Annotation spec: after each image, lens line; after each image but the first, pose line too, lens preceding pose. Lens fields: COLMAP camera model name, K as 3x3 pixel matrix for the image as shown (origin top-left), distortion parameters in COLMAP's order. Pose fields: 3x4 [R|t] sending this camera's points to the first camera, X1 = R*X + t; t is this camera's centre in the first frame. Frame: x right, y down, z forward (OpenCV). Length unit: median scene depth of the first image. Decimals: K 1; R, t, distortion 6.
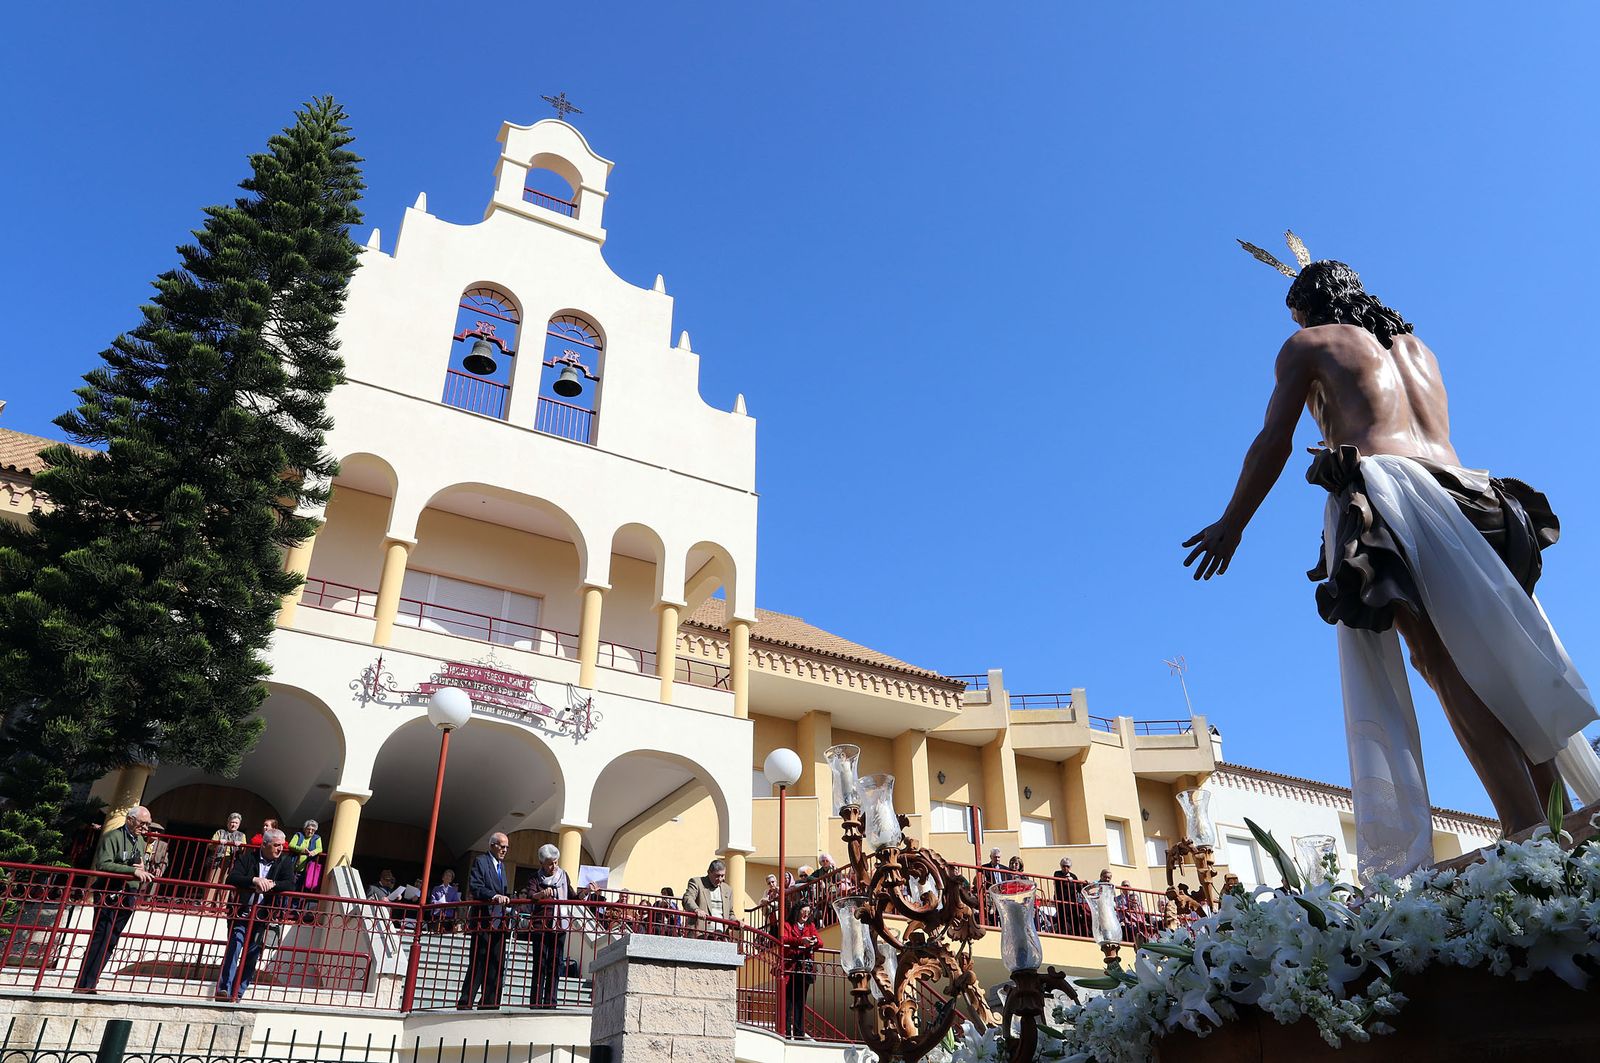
lens RADIAL K [[1140.2, 0, 800.0], [0, 1140.2, 531.5], [0, 0, 1]] dist [-0.049793, 0.076143]
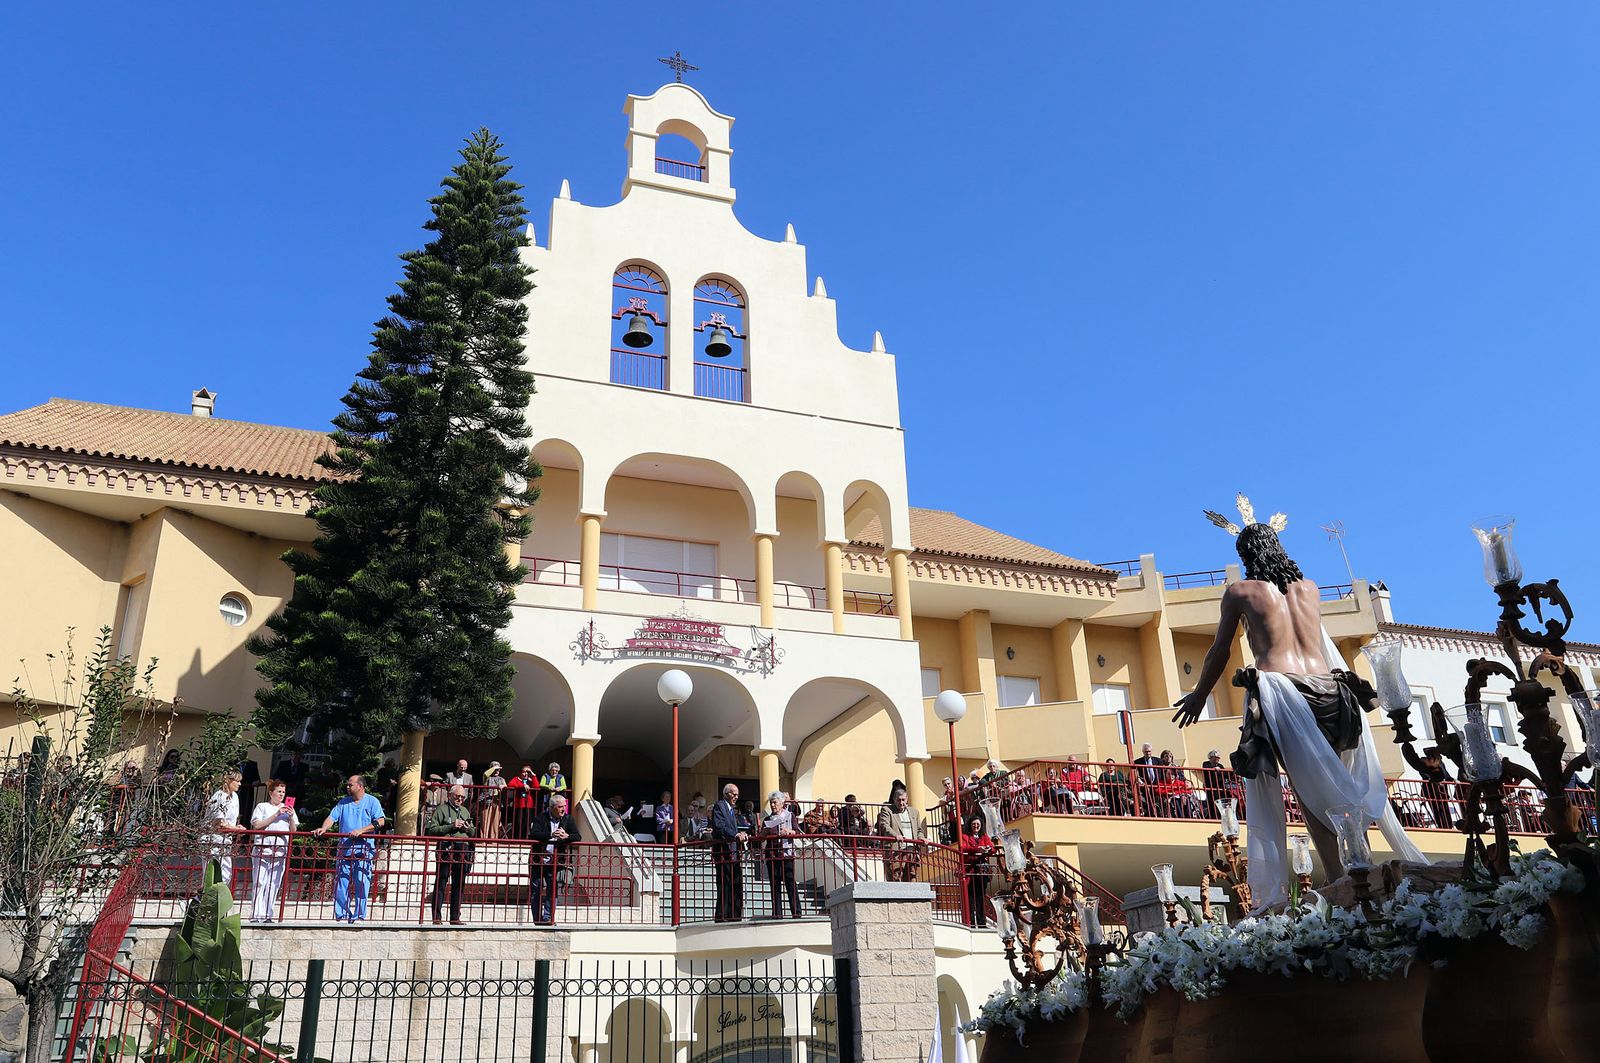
lens RADIAL K [[1205.2, 0, 800.0], [0, 1205.2, 531.5], [0, 0, 1]] dist [-0.051167, 0.101944]
pose [[0.987980, -0.085673, -0.128669, 0.005518], [0.101557, 0.987266, 0.122445, -0.103371], [0.116540, -0.134040, 0.984099, -0.163986]]
